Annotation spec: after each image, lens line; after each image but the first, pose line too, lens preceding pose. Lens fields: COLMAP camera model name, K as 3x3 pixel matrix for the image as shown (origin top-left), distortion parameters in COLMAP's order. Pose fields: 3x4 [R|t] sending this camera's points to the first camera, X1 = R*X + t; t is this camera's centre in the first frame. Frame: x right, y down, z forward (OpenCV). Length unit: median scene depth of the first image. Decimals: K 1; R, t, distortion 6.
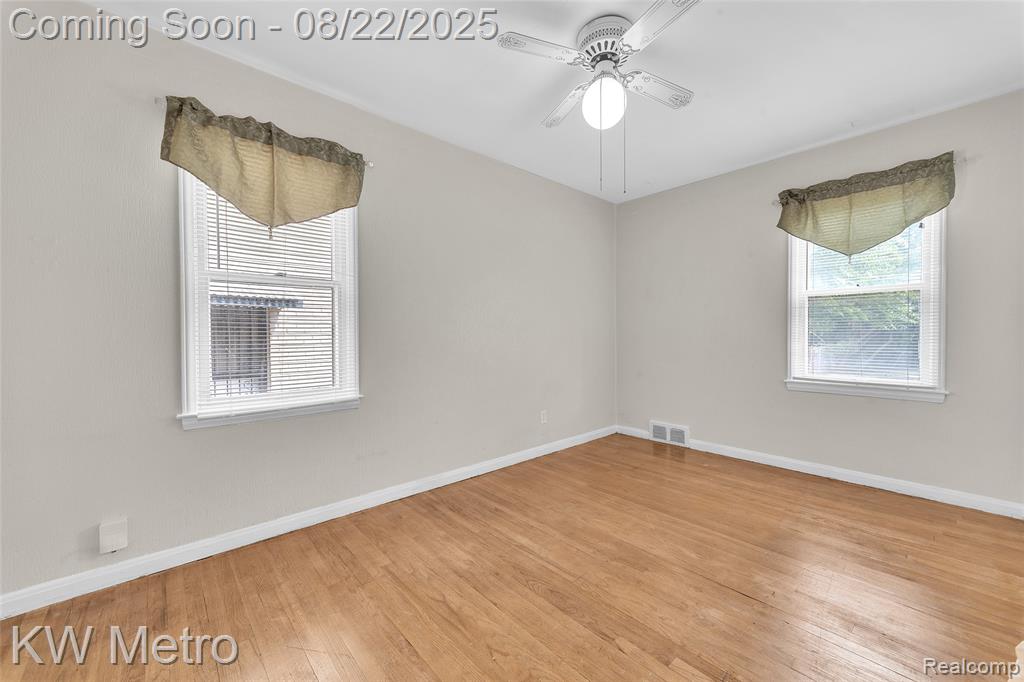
lens RADIAL K [[399.6, 0, 511.3], [0, 399.6, 338.5], [0, 0, 1]] dist [0.002391, -0.000028]
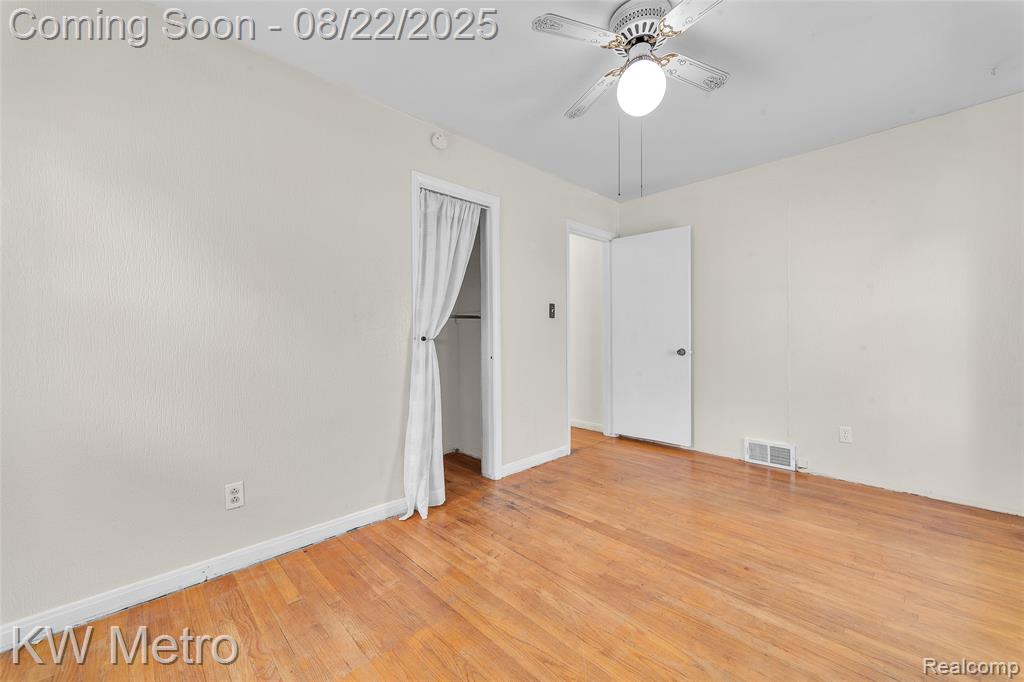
lens RADIAL K [[399.6, 0, 512.4], [0, 399.6, 337.3], [0, 0, 1]] dist [0.002391, -0.000028]
pose [[-0.999051, 0.015660, -0.040631, 0.571970], [0.015228, 0.999824, 0.010928, -0.019250], [0.040795, 0.010299, -0.999114, 1.922216]]
